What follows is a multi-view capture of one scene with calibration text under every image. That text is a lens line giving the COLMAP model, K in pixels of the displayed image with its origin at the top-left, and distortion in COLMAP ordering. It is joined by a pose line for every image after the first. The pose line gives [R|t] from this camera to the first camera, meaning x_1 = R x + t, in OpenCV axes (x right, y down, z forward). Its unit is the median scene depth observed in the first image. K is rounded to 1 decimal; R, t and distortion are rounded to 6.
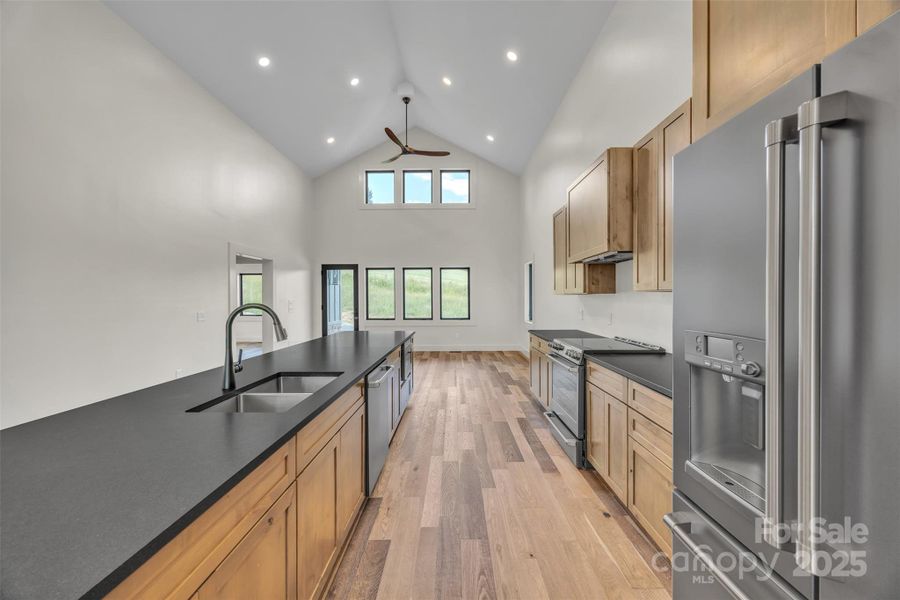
lens RADIAL K [[337.3, 0, 456.9], [0, 337.3, 301.4], [0, 0, 1]] dist [-0.005855, 0.000554]
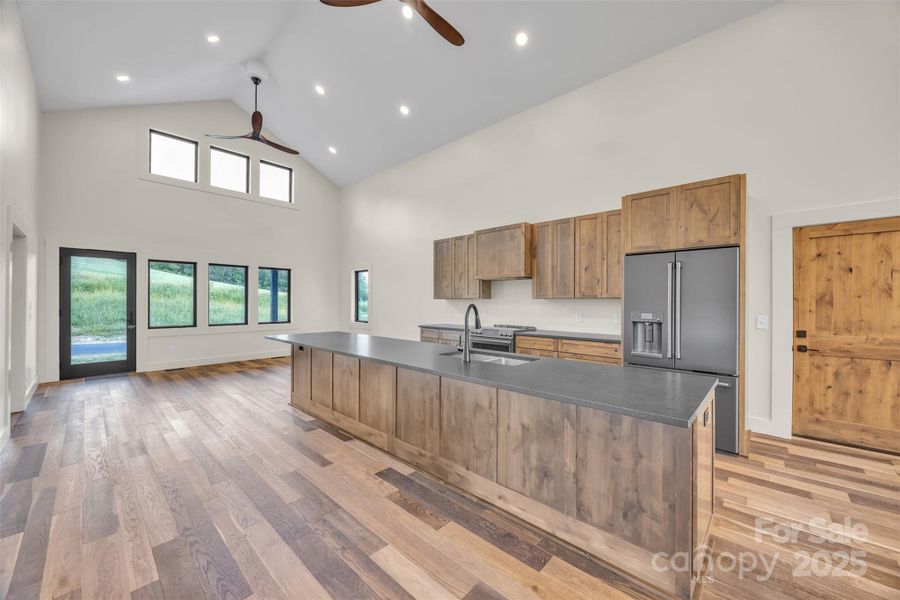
lens RADIAL K [[337.3, 0, 450.7], [0, 337.3, 302.9], [0, 0, 1]] dist [-0.005855, 0.000554]
pose [[0.678510, 0.002342, 0.734587, -0.368275], [0.001405, 0.999989, -0.004486, 0.001495], [-0.734590, 0.004076, 0.678500, 0.008044]]
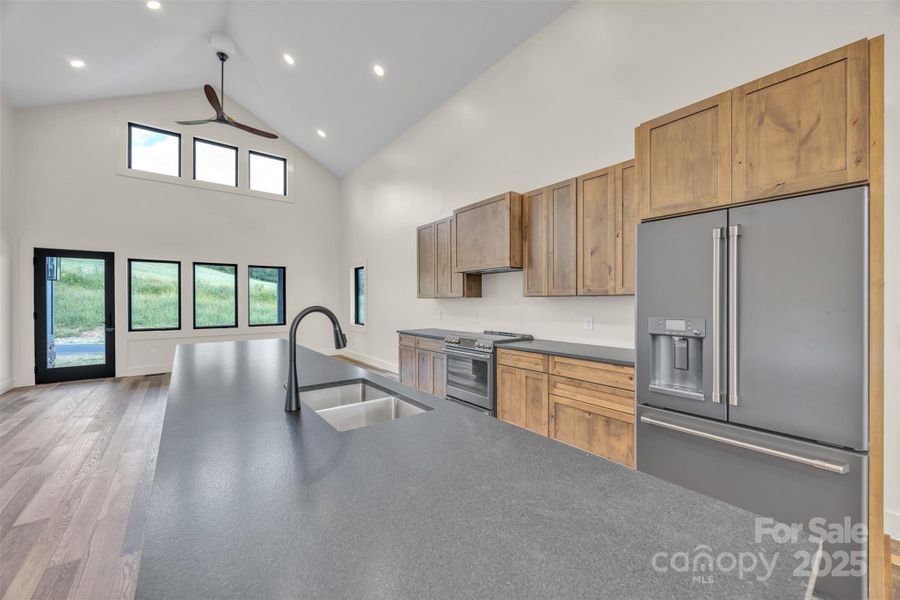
lens RADIAL K [[337.3, 0, 451.6], [0, 337.3, 302.9], [0, 0, 1]] dist [-0.005855, 0.000554]
pose [[0.784653, -0.002240, 0.619931, -0.176812], [0.005754, 0.999977, -0.003669, 0.000596], [-0.619908, 0.006446, 0.784648, 0.023006]]
